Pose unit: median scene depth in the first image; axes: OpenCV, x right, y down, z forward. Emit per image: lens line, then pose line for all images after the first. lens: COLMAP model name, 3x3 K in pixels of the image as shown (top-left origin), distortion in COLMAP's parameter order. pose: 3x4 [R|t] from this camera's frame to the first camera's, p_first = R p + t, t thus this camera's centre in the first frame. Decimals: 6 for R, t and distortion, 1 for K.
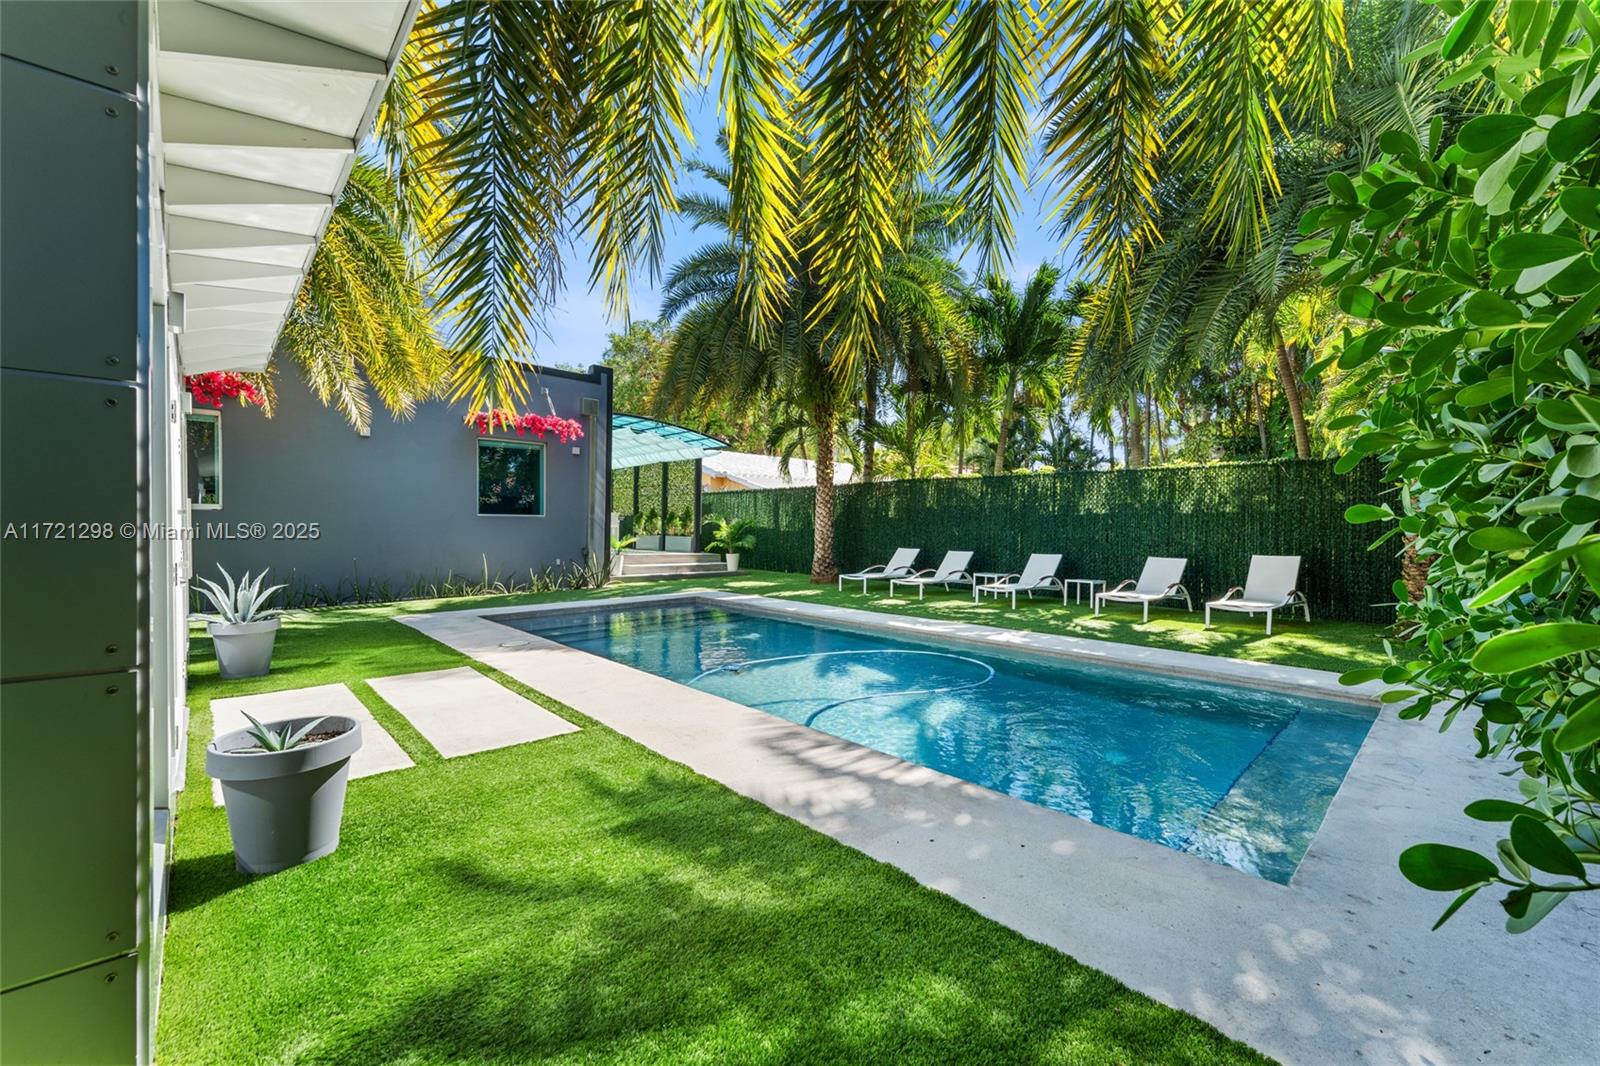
lens RADIAL K [[626.2, 0, 800.0], [0, 626.2, 533.0], [0, 0, 1]] dist [0.007862, -0.000008]
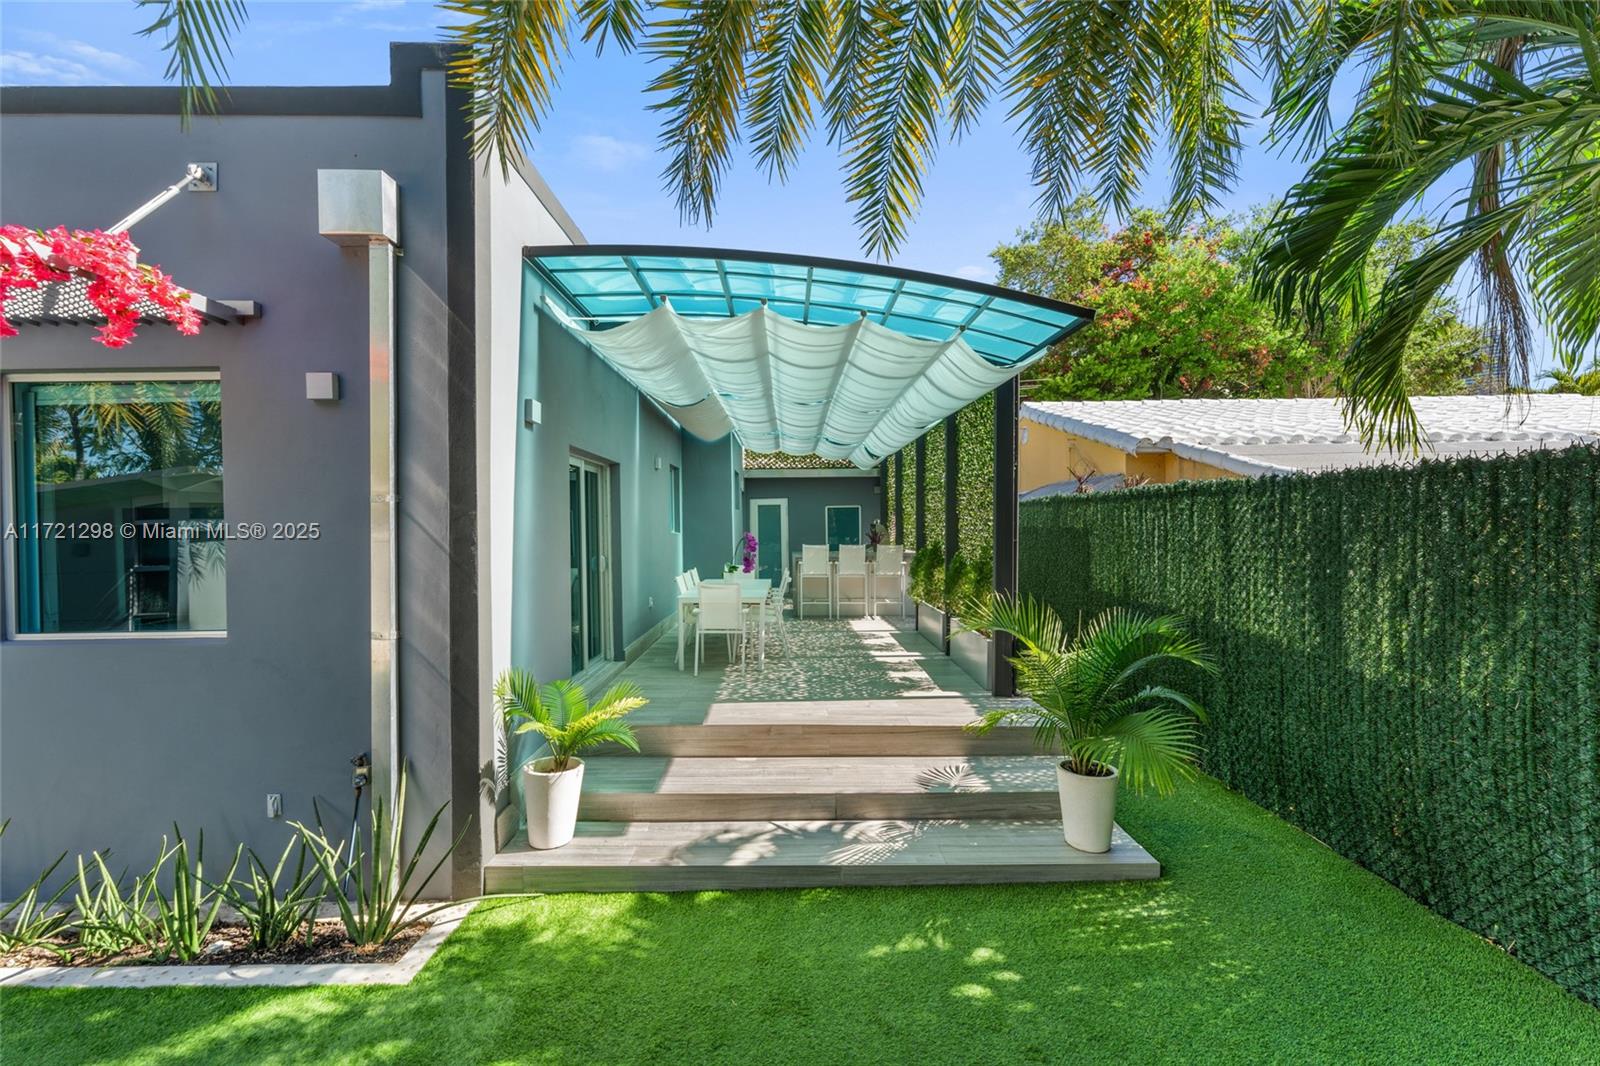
lens RADIAL K [[626.2, 0, 800.0], [0, 626.2, 533.0], [0, 0, 1]] dist [0.007862, -0.000008]
pose [[0.734156, -0.005335, -0.678960, -0.024621], [0.006954, 0.999976, -0.000338, -0.052072], [0.678946, -0.004473, 0.734175, 0.720227]]
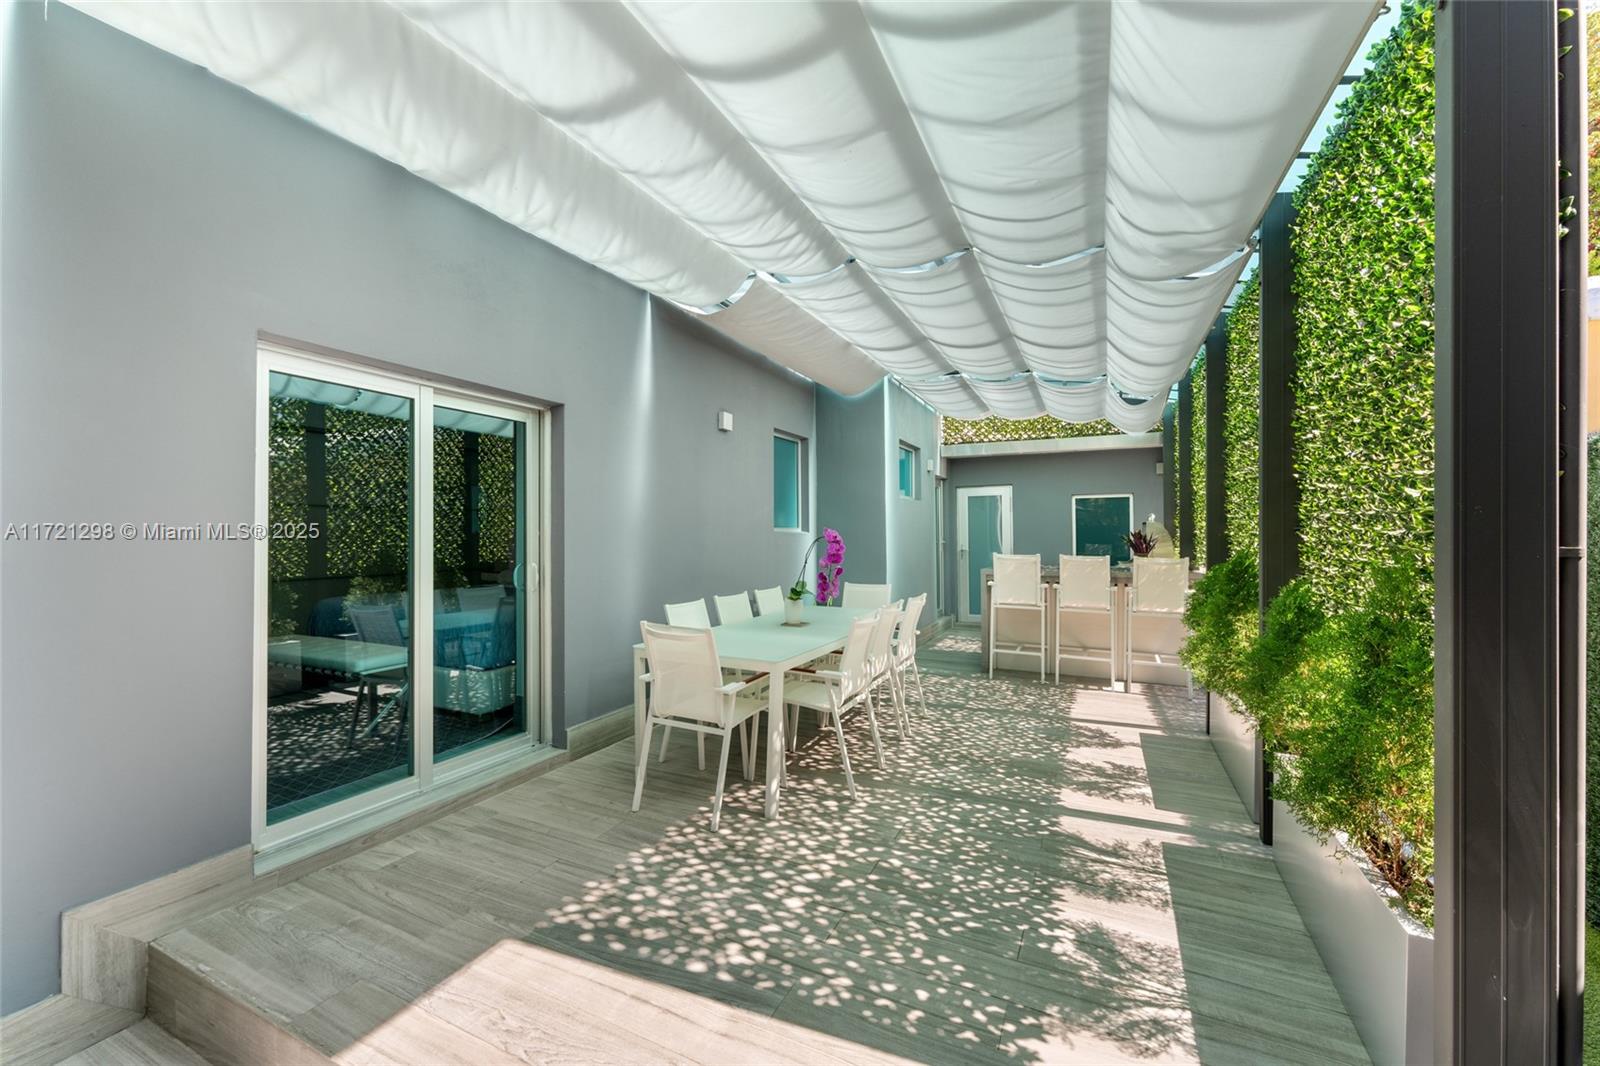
lens RADIAL K [[644.1, 0, 800.0], [0, 644.1, 533.0], [0, 0, 1]] dist [0.009073, -0.000016]
pose [[0.365379, -0.008365, -0.930821, -0.119436], [-0.005910, 0.999919, -0.011306, -0.048322], [0.930840, 0.009632, 0.365300, 0.910970]]
